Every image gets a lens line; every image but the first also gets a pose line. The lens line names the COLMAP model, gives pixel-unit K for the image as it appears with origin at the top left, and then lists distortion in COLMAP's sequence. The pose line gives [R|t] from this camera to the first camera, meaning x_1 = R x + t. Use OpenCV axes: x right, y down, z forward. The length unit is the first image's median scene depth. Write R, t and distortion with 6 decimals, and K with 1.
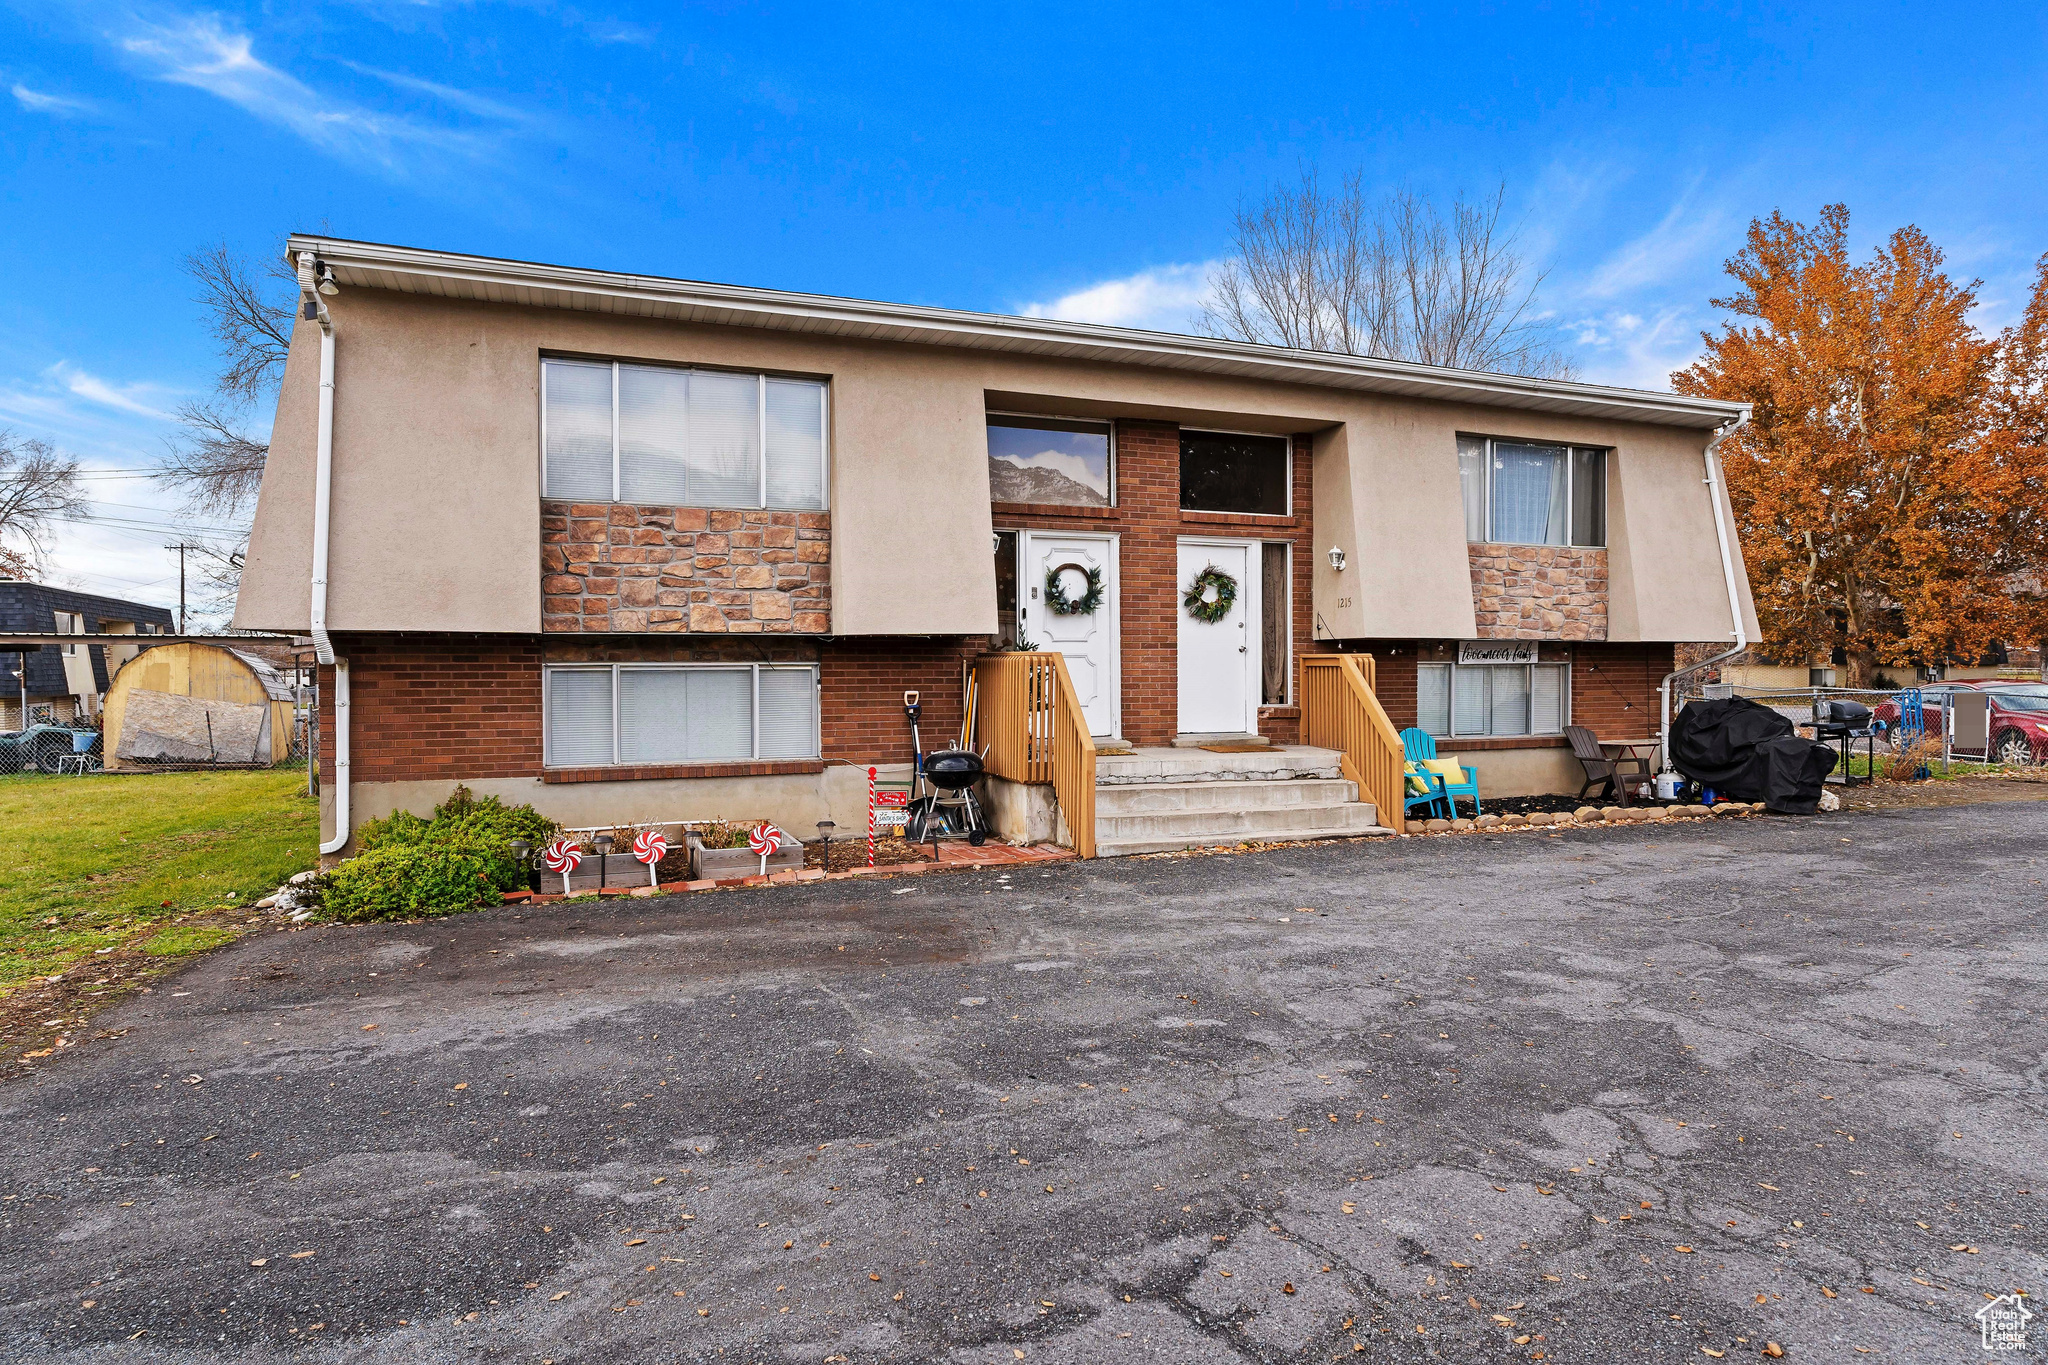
lens RADIAL K [[1099.2, 0, 961.3], [0, 1099.2, 664.2], [0, 0, 1]] dist [0.004836, 0.001012]
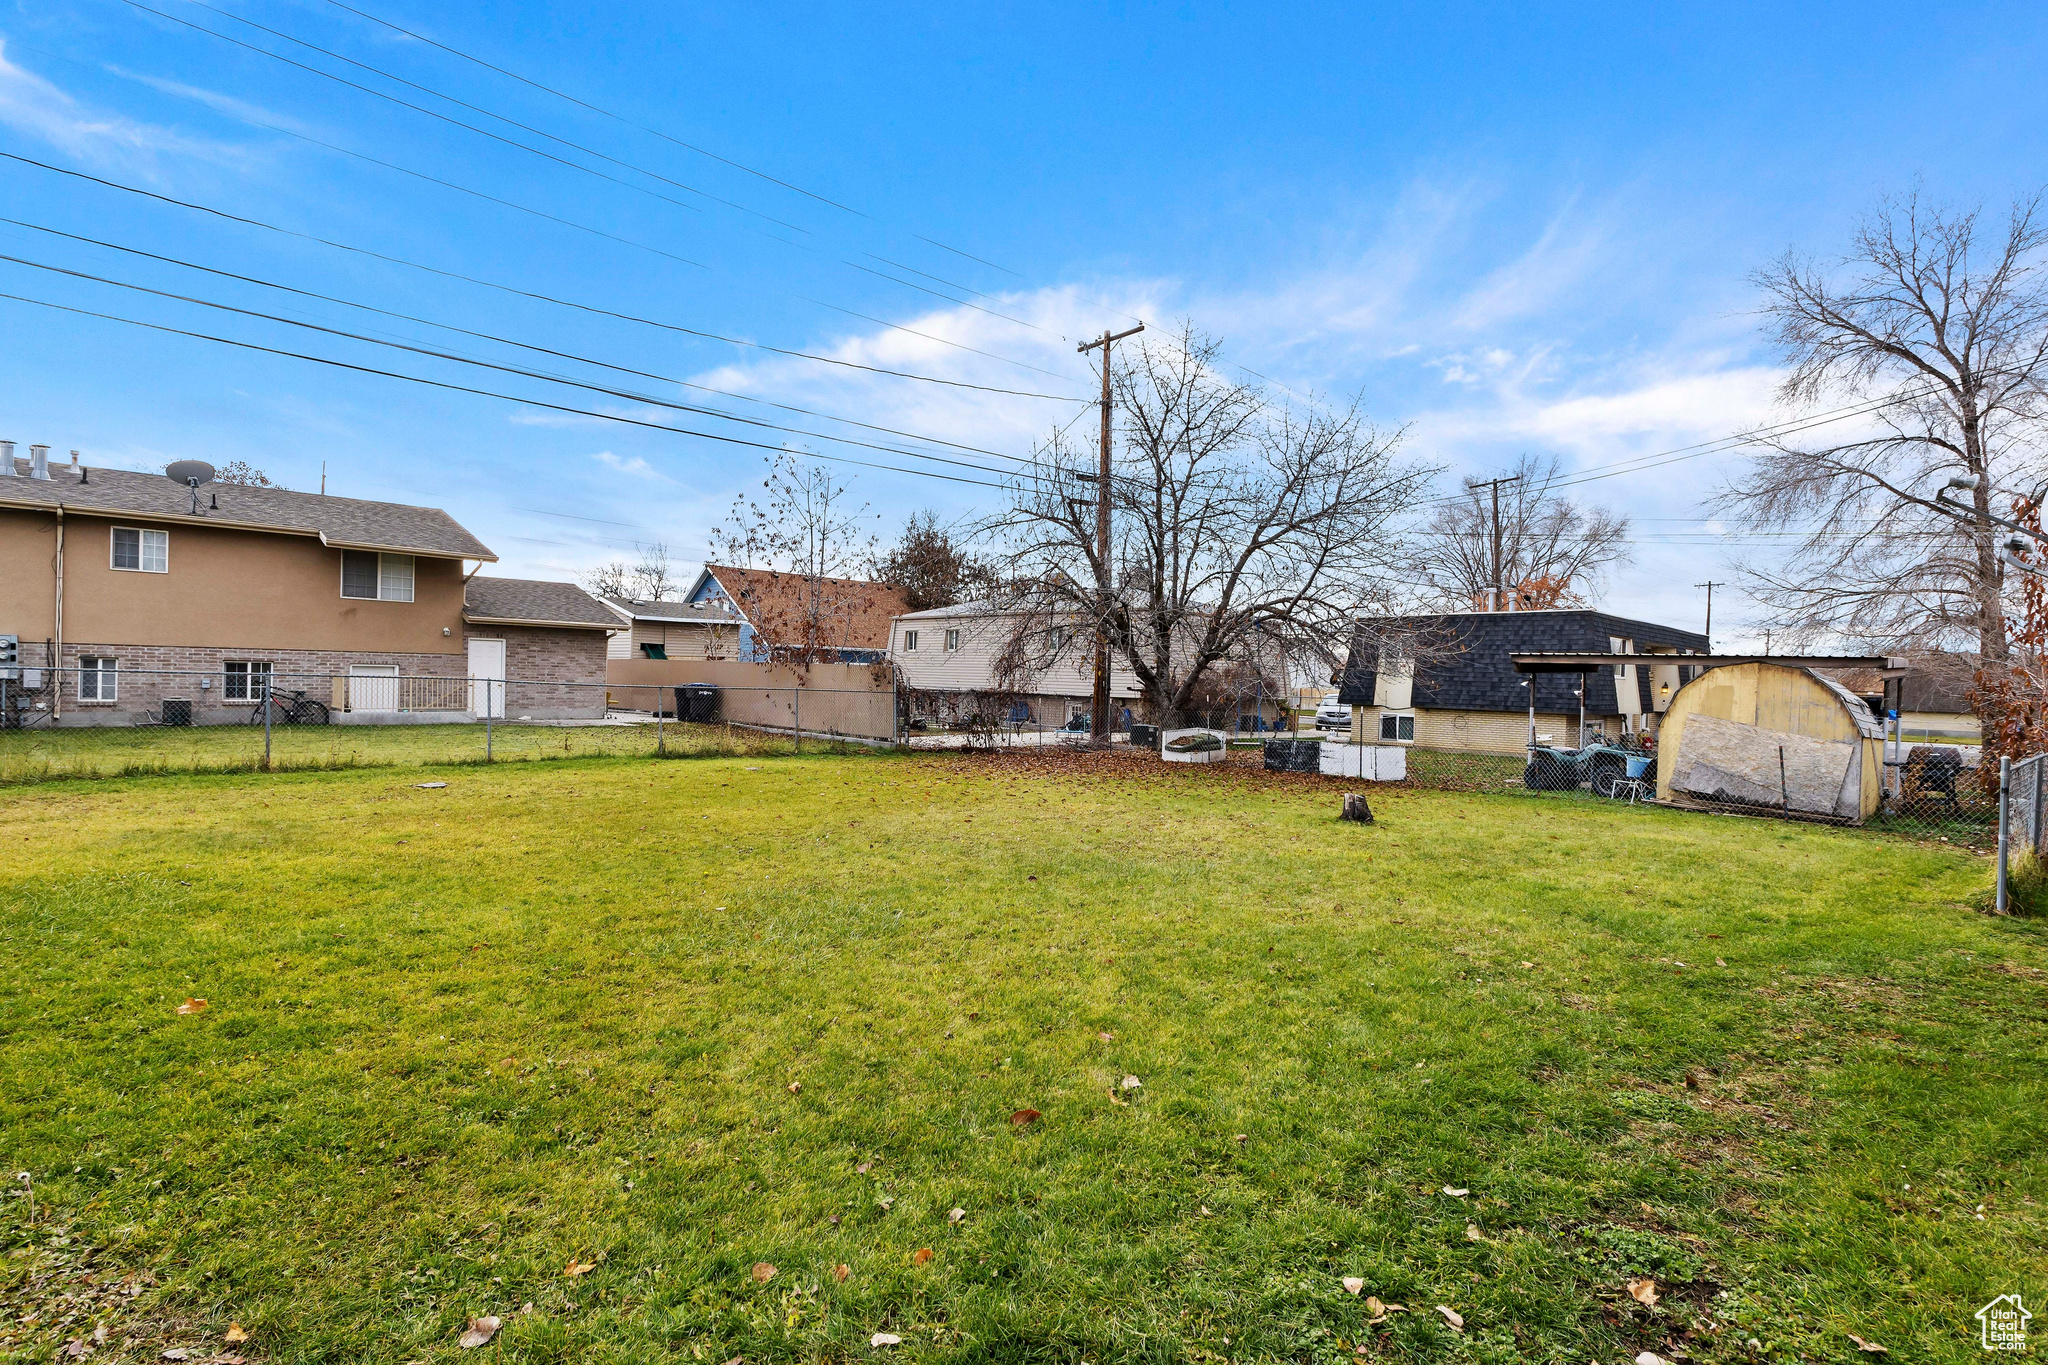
lens RADIAL K [[994.5, 0, 1003.9], [0, 994.5, 712.0], [0, 0, 1]] dist [0.006619, -0.002257]
pose [[0.335170, 0.046421, -0.941013, -0.394591], [-0.024435, 0.998878, 0.040572, 0.003142], [0.941841, 0.009395, 0.335928, 0.452313]]
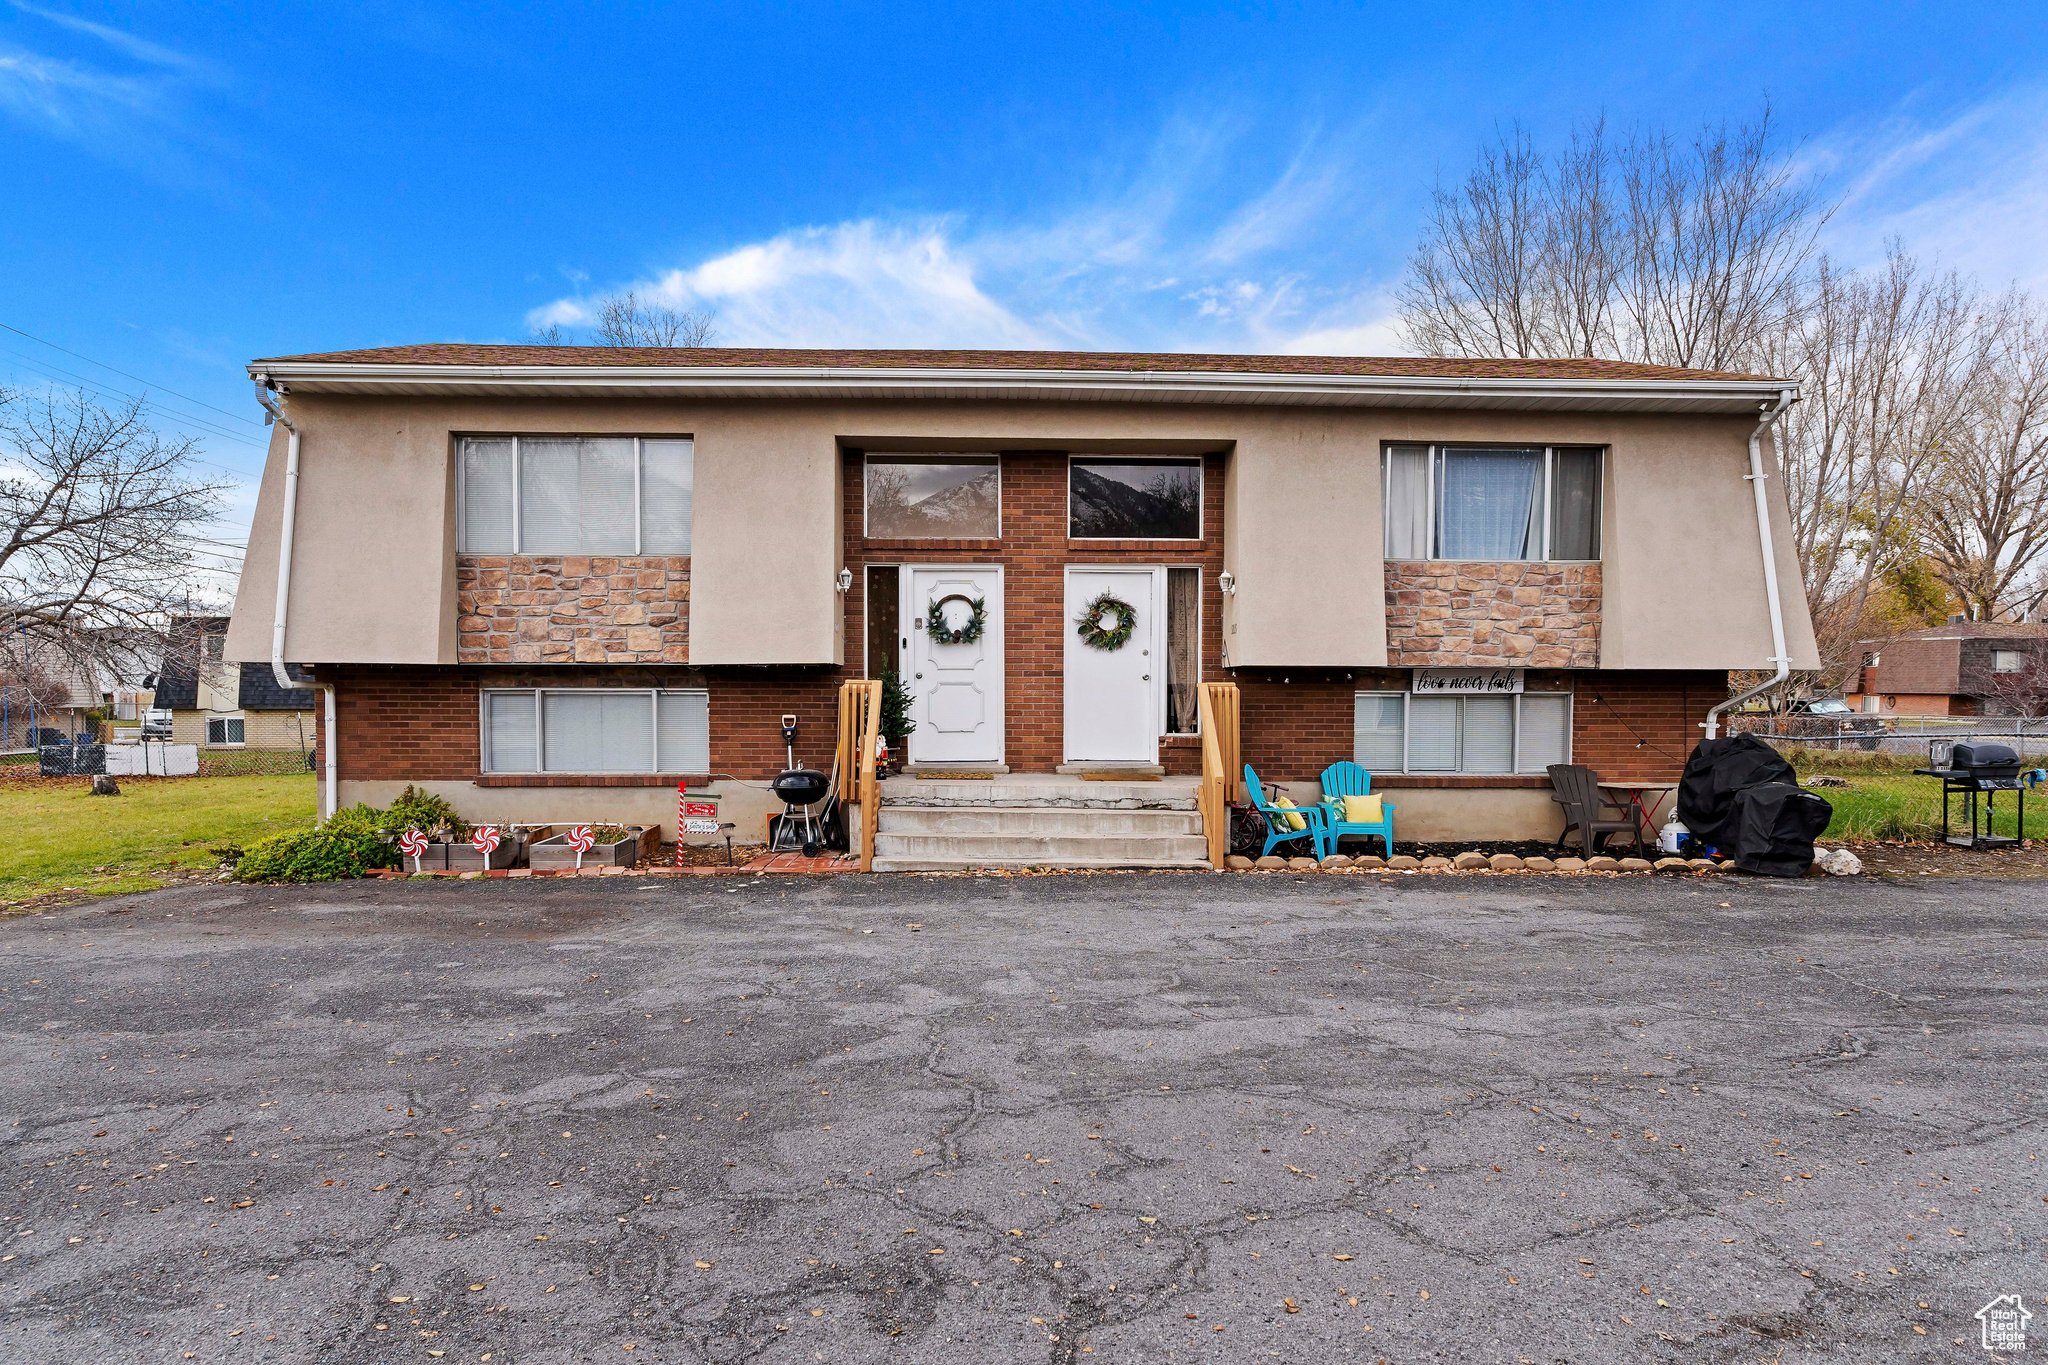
lens RADIAL K [[1099.2, 0, 912.4], [0, 1099.2, 721.8], [0, 0, 1]] dist [0.004836, 0.001012]
pose [[0.947358, 0.015609, -0.319796, 0.433592], [-0.005153, 0.999425, 0.033517, -0.006554], [0.320135, -0.030105, 0.946893, -0.002958]]
